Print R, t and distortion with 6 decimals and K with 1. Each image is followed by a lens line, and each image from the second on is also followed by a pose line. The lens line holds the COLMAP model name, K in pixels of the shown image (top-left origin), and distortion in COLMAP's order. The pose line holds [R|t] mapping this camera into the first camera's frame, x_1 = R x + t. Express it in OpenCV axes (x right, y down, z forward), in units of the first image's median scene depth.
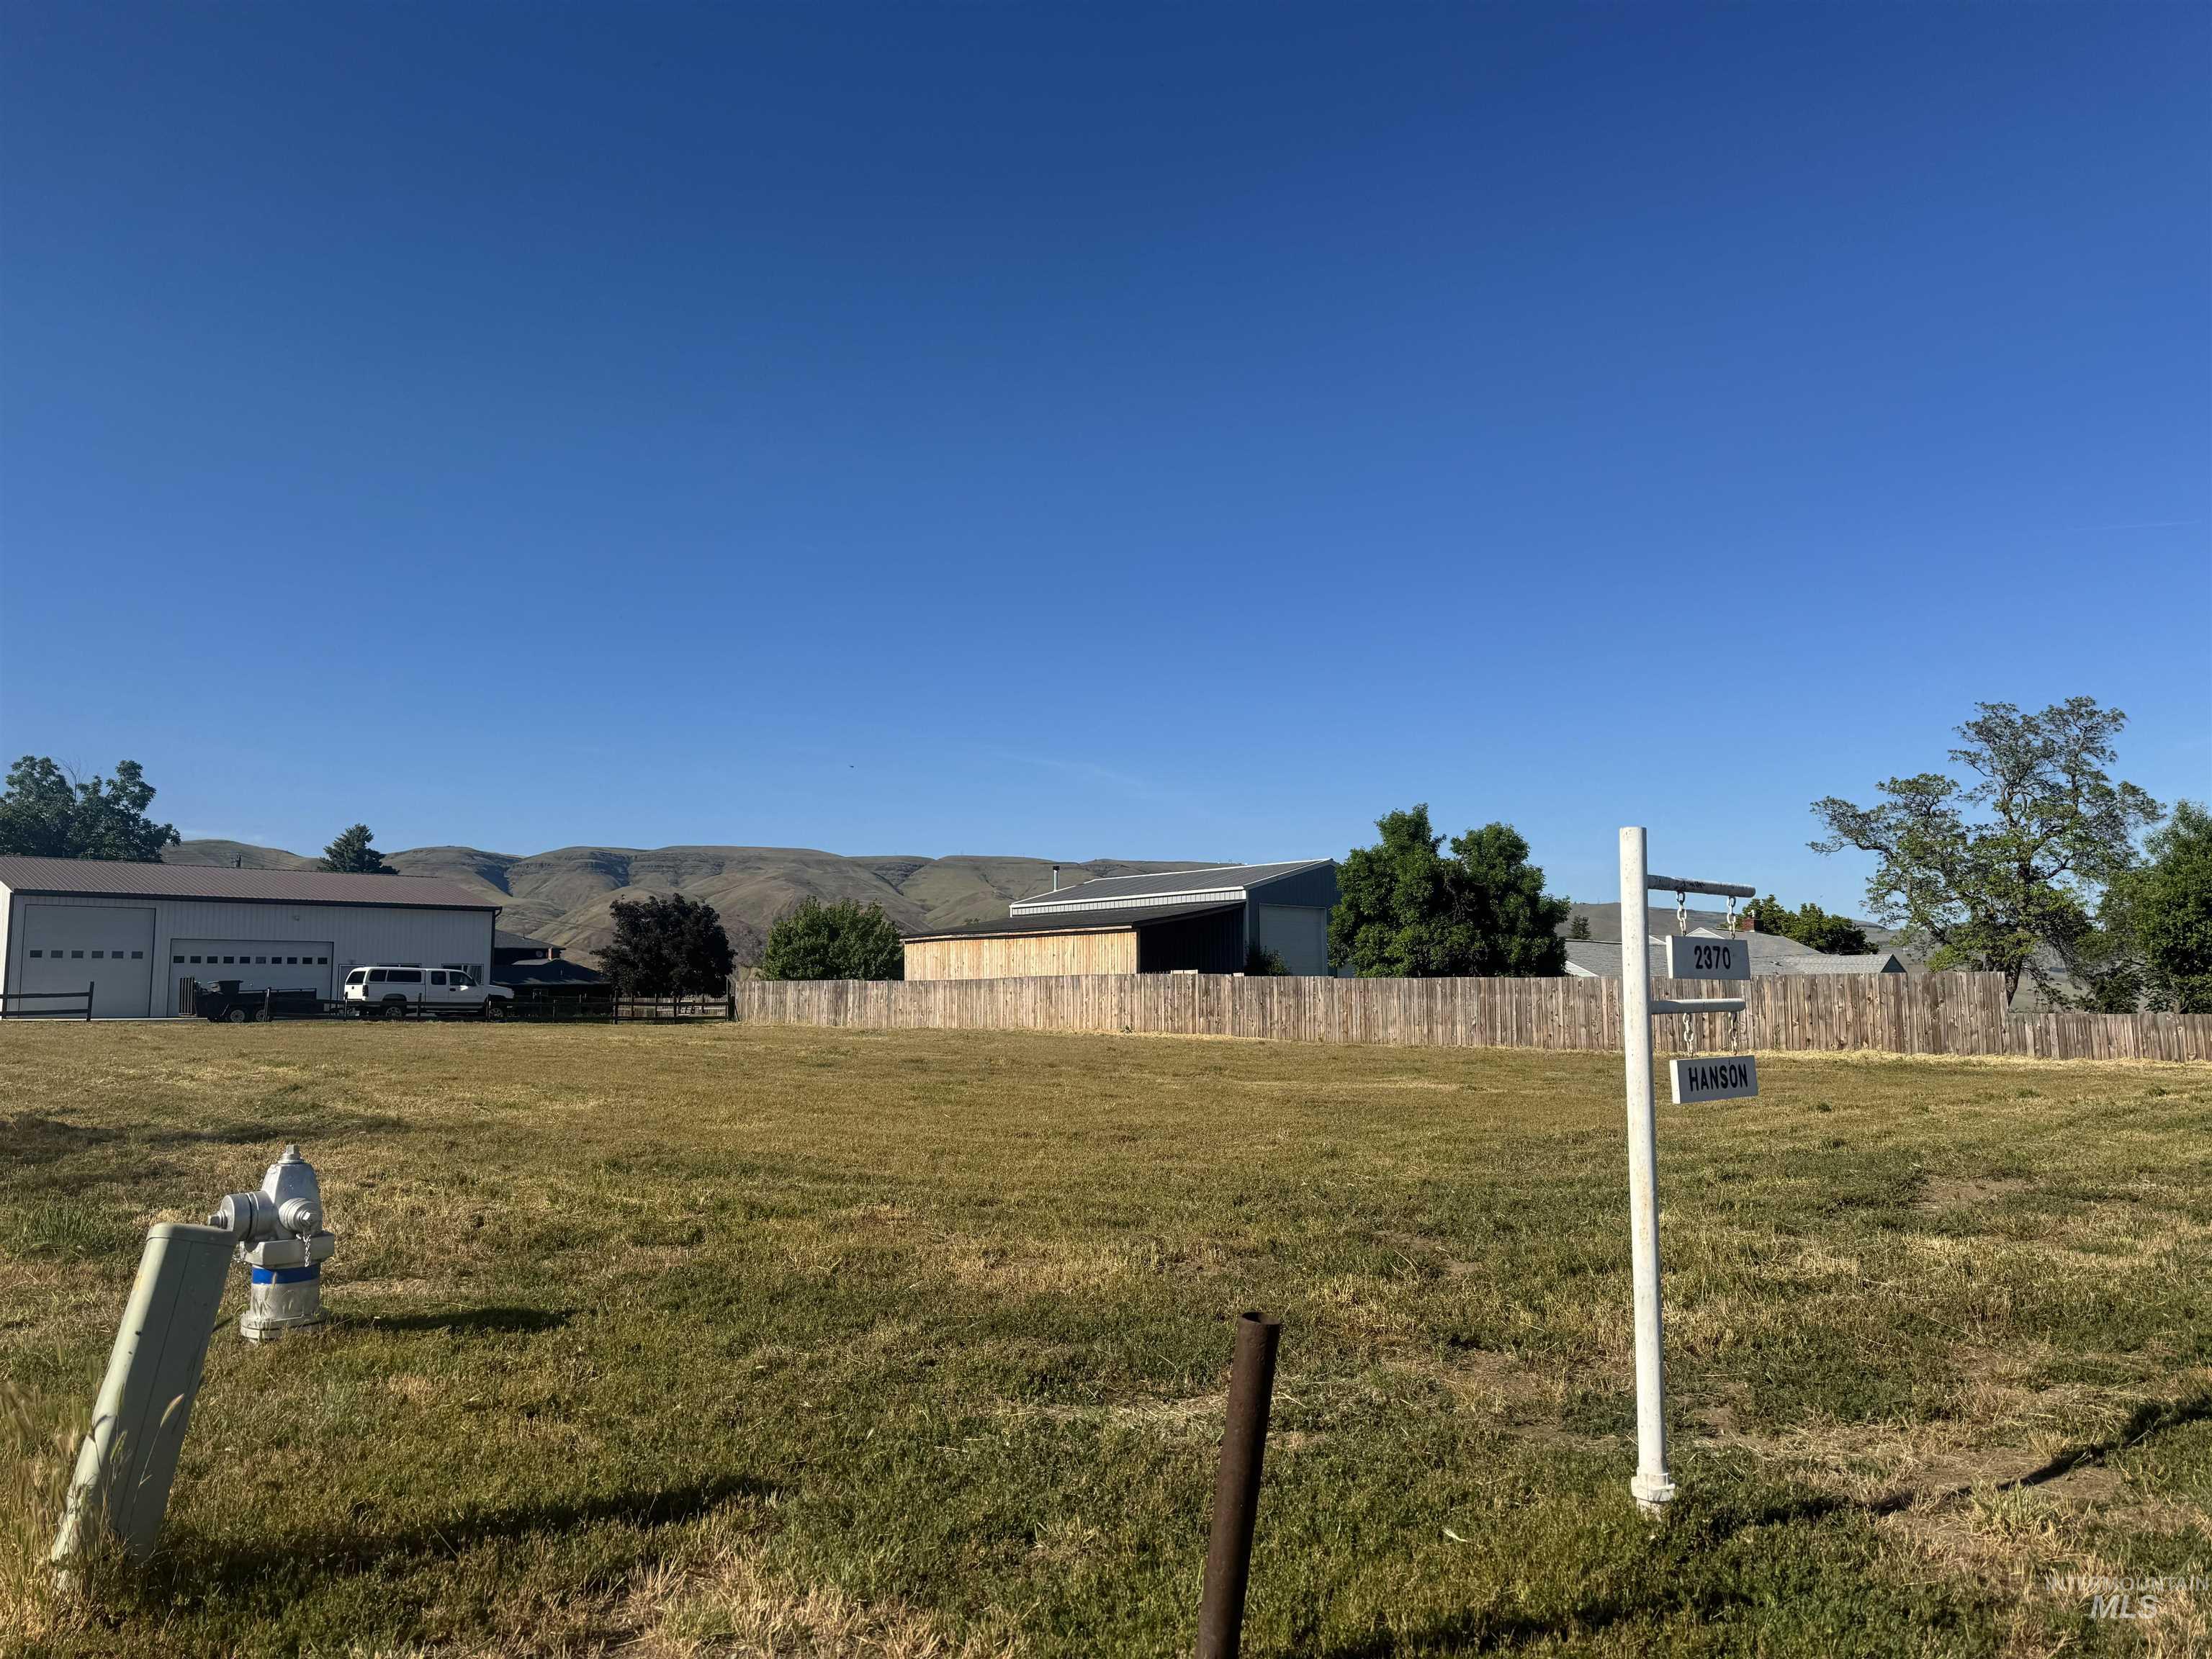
lens RADIAL K [[1557.0, 0, 1112.2], [0, 1557.0, 837.6], [0, 0, 1]] dist [0.071109, -0.090143]
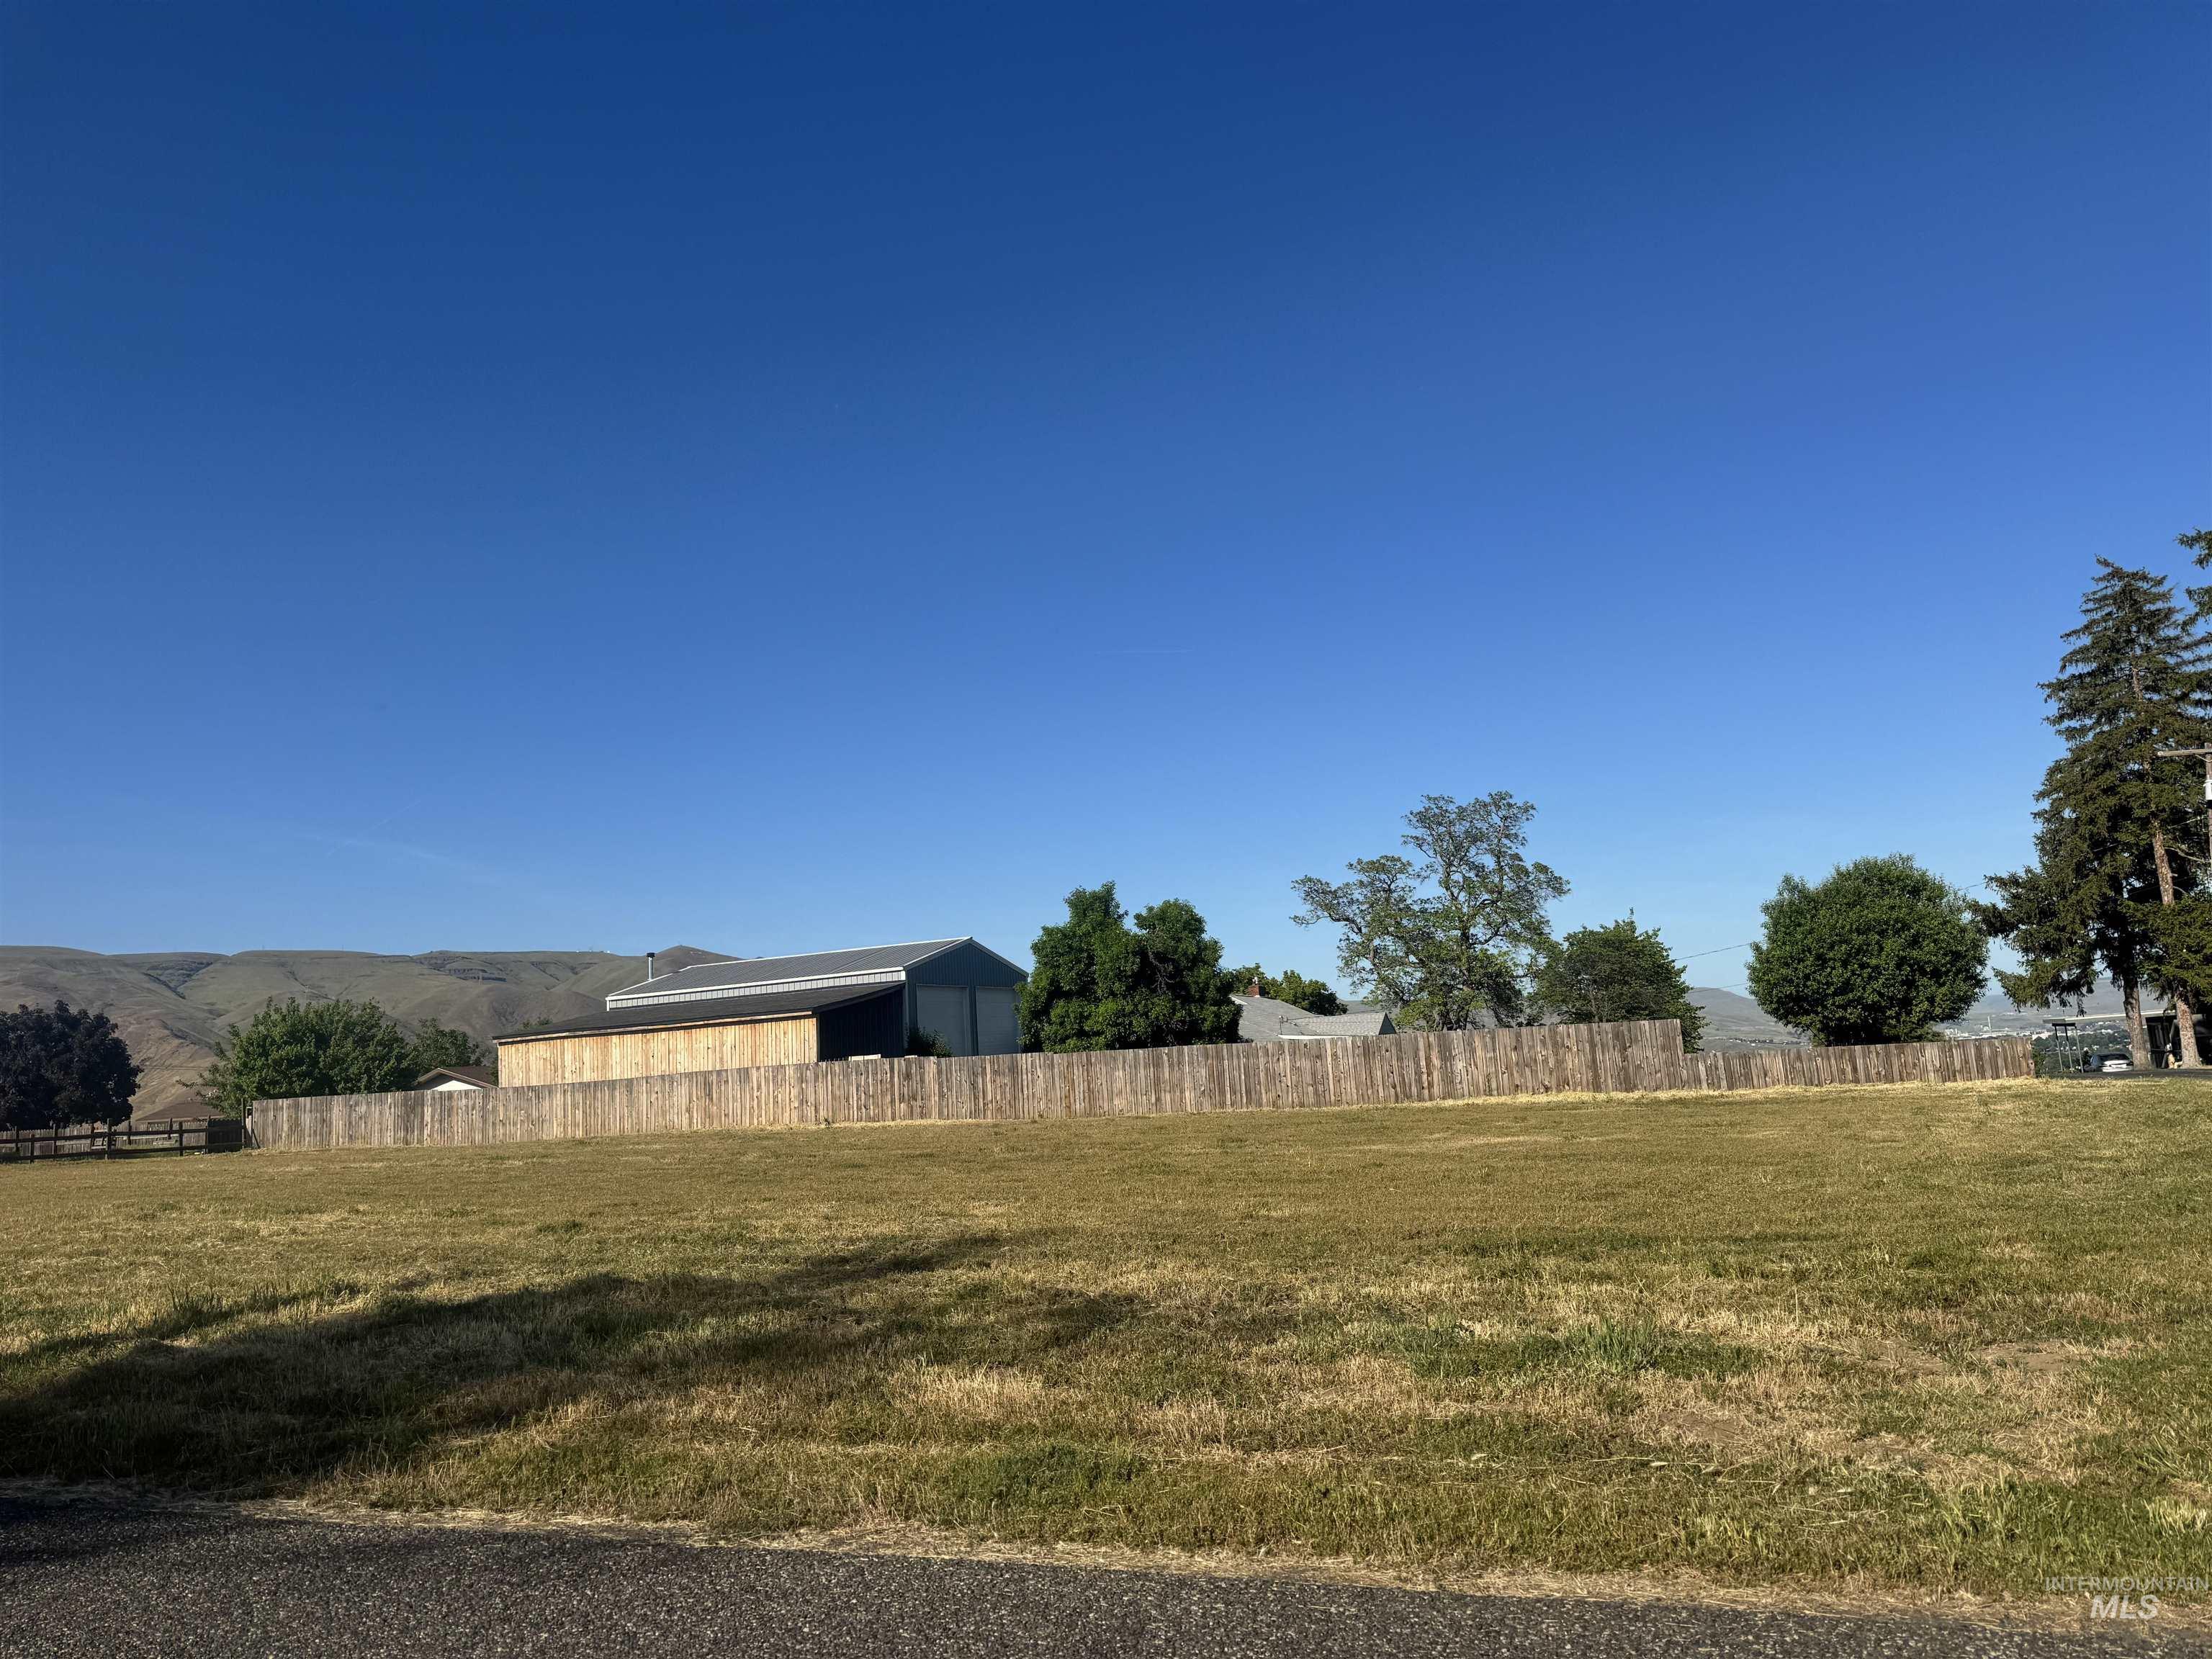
lens RADIAL K [[1557.0, 0, 1096.6], [0, 1557.0, 821.9], [0, 0, 1]] dist [0.071109, -0.090143]
pose [[0.923339, 0.008360, 0.383894, -0.186340], [0.015928, 0.998069, -0.060046, 0.000760], [-0.383655, 0.061557, 0.921423, 0.039667]]
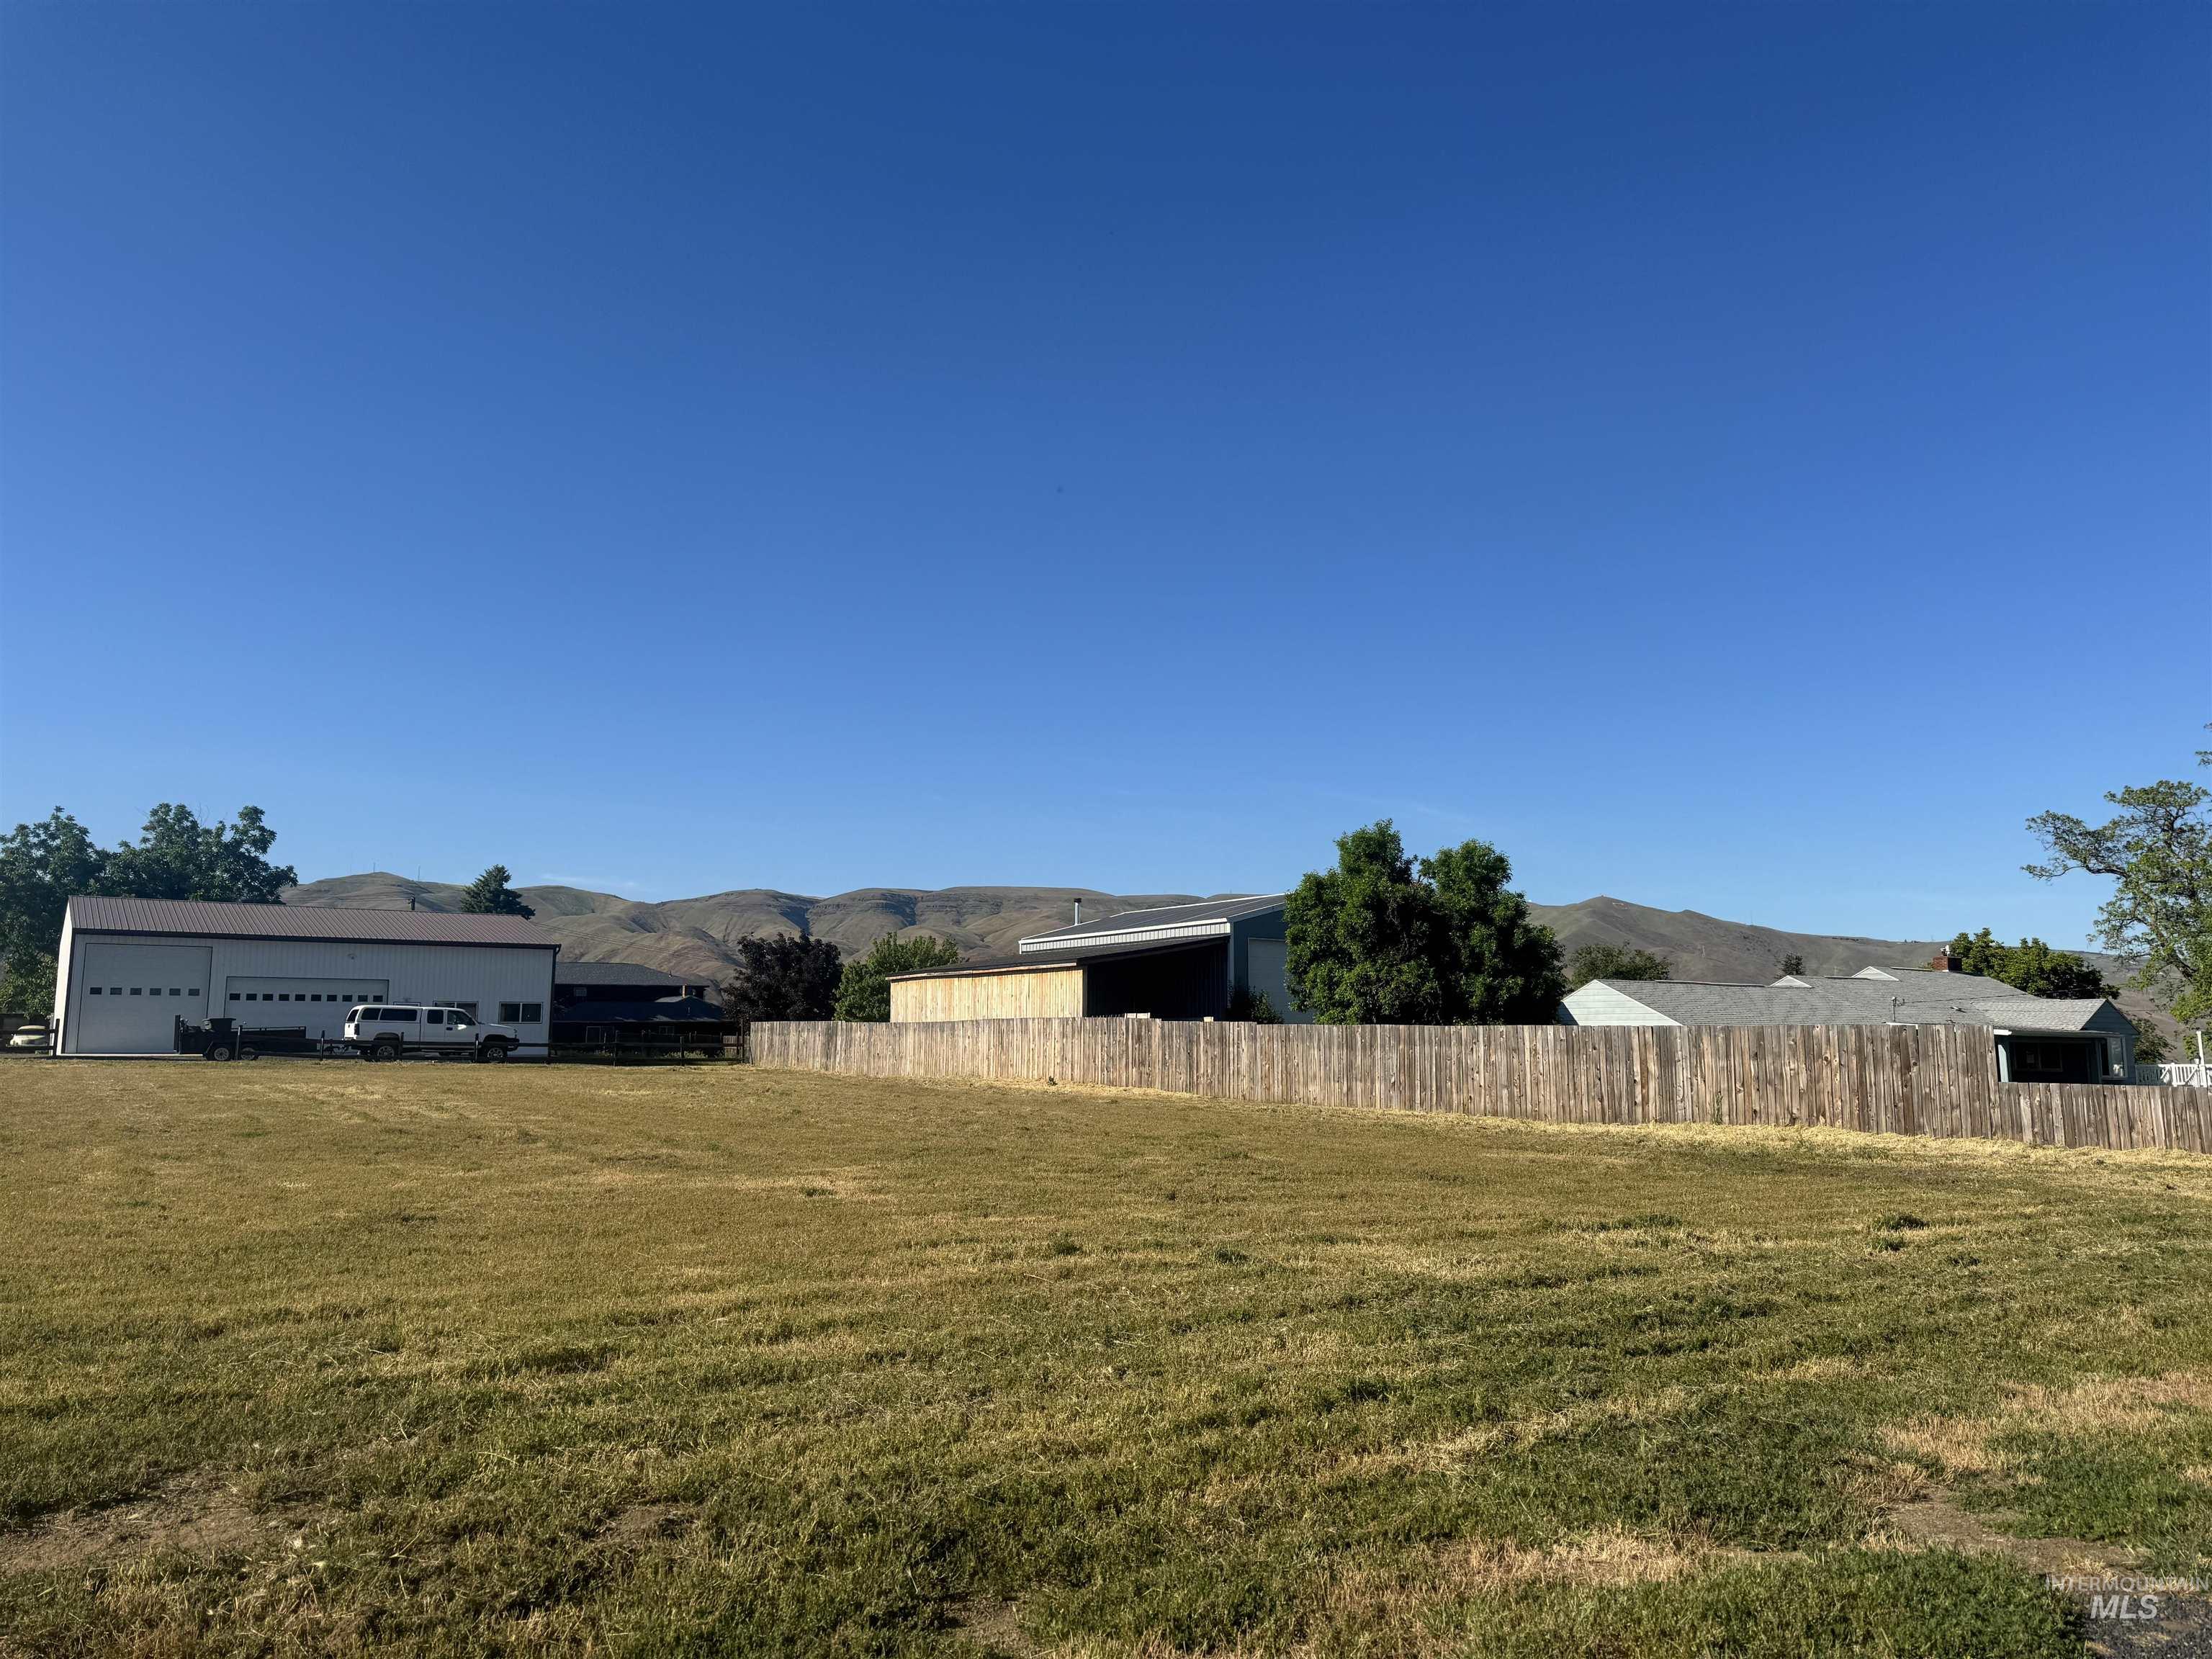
lens RADIAL K [[1557.0, 0, 1088.6], [0, 1557.0, 817.8], [0, 0, 1]] dist [0.071109, -0.090143]
pose [[0.981589, -0.017278, -0.190224, 0.182141], [0.010151, 0.999212, -0.038374, 0.007595], [0.190737, 0.035737, 0.980991, 0.119303]]
